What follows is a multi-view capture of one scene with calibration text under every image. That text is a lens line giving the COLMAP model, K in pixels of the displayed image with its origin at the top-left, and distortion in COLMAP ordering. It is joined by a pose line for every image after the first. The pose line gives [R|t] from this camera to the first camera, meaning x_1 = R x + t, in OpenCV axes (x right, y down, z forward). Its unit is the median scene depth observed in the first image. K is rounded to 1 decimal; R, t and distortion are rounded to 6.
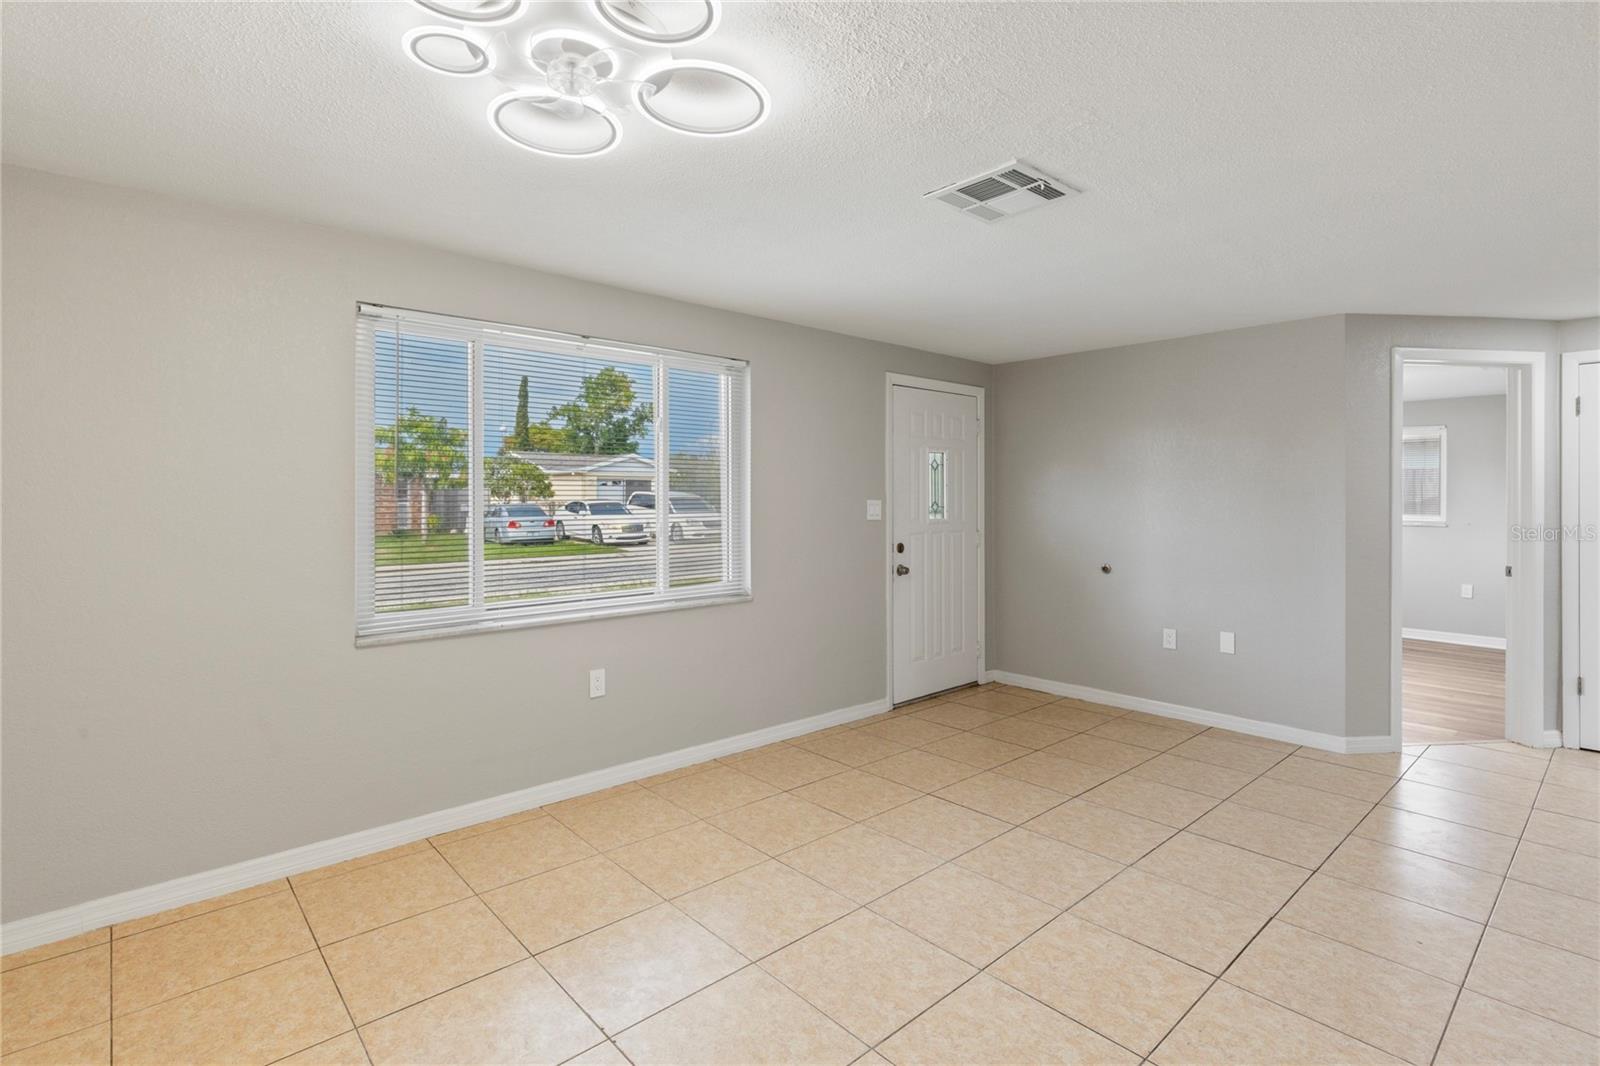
lens RADIAL K [[768.7, 0, 796.2], [0, 768.7, 486.2], [0, 0, 1]] dist [0.001719, -0.000043]
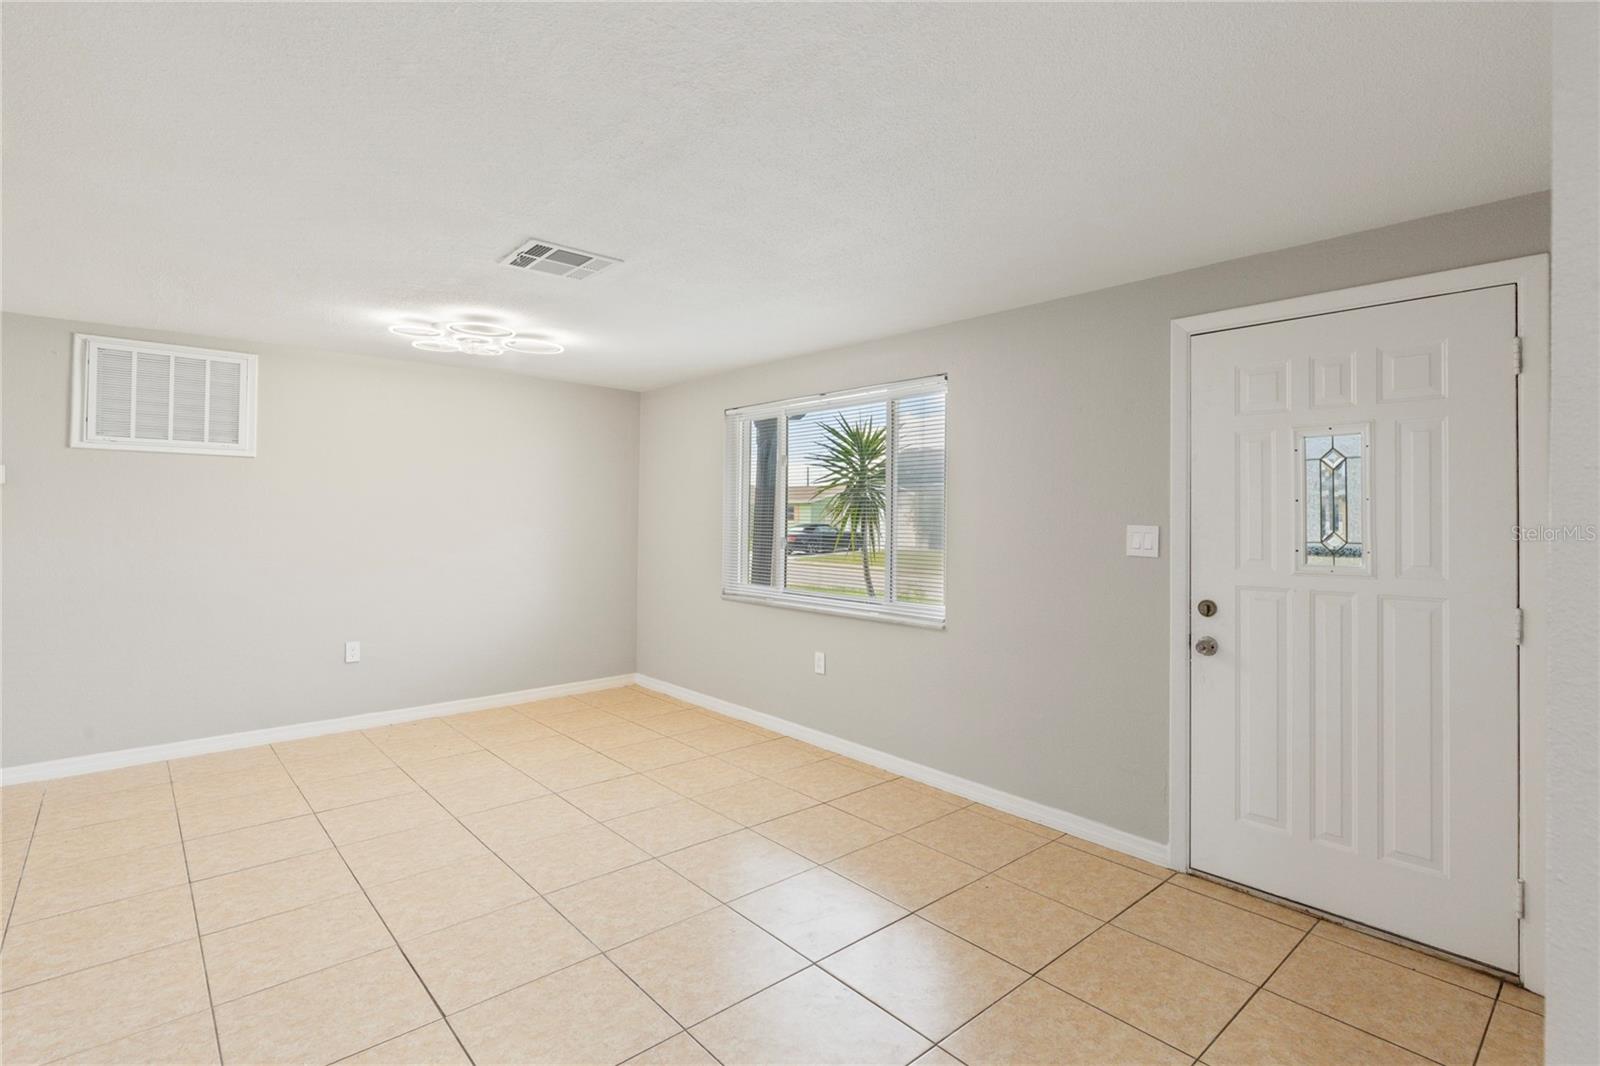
lens RADIAL K [[768.7, 0, 790.8], [0, 768.7, 523.9], [0, 0, 1]] dist [0.001719, -0.000043]
pose [[-0.011994, -0.007343, -0.999901, 0.748553], [-0.016206, 0.999843, -0.007148, 0.026237], [0.999797, 0.016119, -0.012111, 0.707037]]
